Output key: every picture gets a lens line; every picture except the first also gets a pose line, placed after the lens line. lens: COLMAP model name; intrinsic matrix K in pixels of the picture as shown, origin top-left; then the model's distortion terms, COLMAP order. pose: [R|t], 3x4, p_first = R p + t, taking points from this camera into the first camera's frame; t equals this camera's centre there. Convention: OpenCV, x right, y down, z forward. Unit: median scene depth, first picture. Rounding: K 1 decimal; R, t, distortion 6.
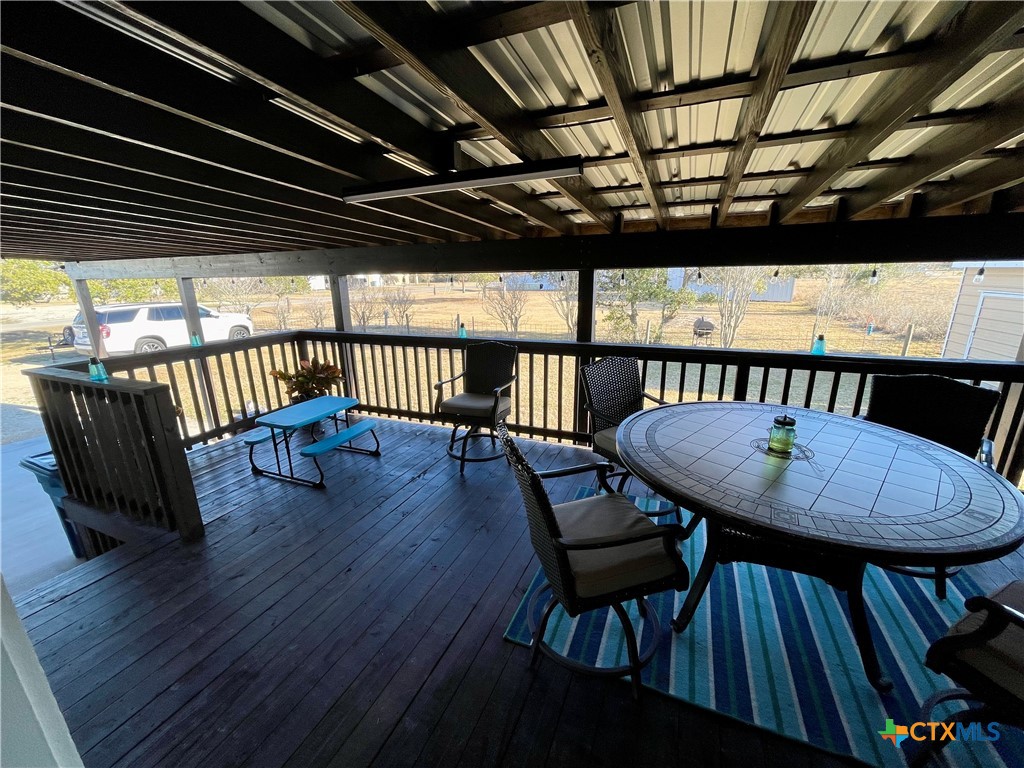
lens RADIAL K [[412.4, 0, 508.5], [0, 412.4, 385.1], [0, 0, 1]] dist [-0.015326, 0.008677]
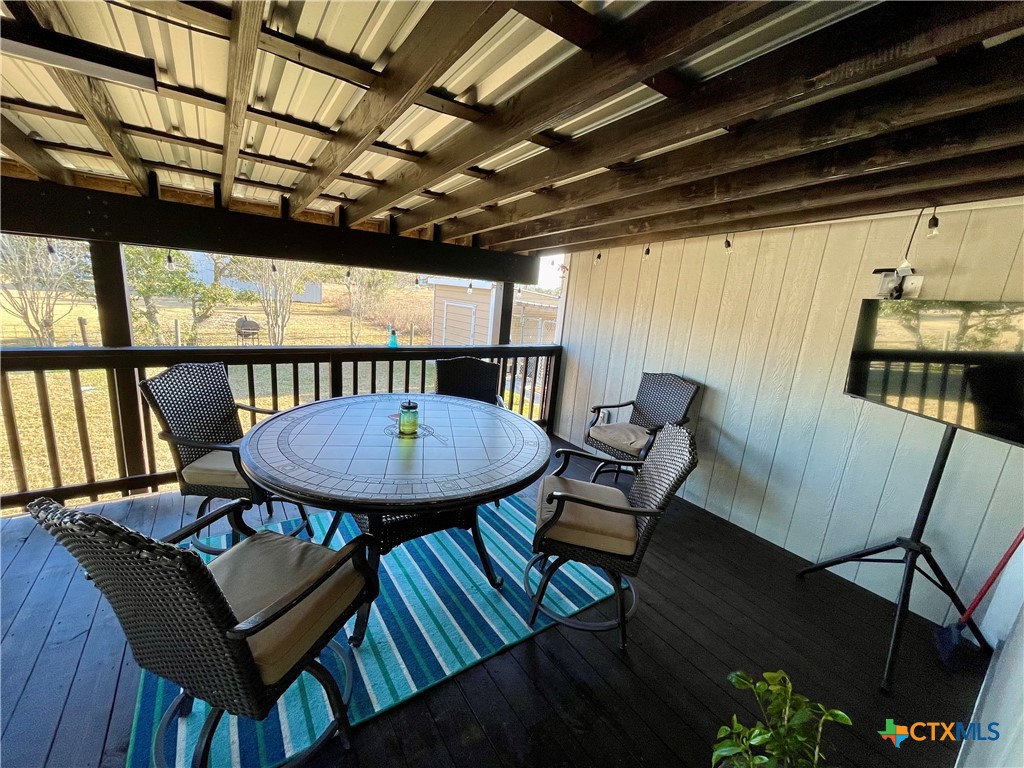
lens RADIAL K [[412.4, 0, 508.5], [0, 412.4, 385.1], [0, 0, 1]] dist [-0.015326, 0.008677]
pose [[0.521737, -0.127693, 0.843496, -0.094458], [0.128046, 0.989255, 0.070557, -0.009329], [-0.843442, 0.071194, 0.532482, 0.126758]]
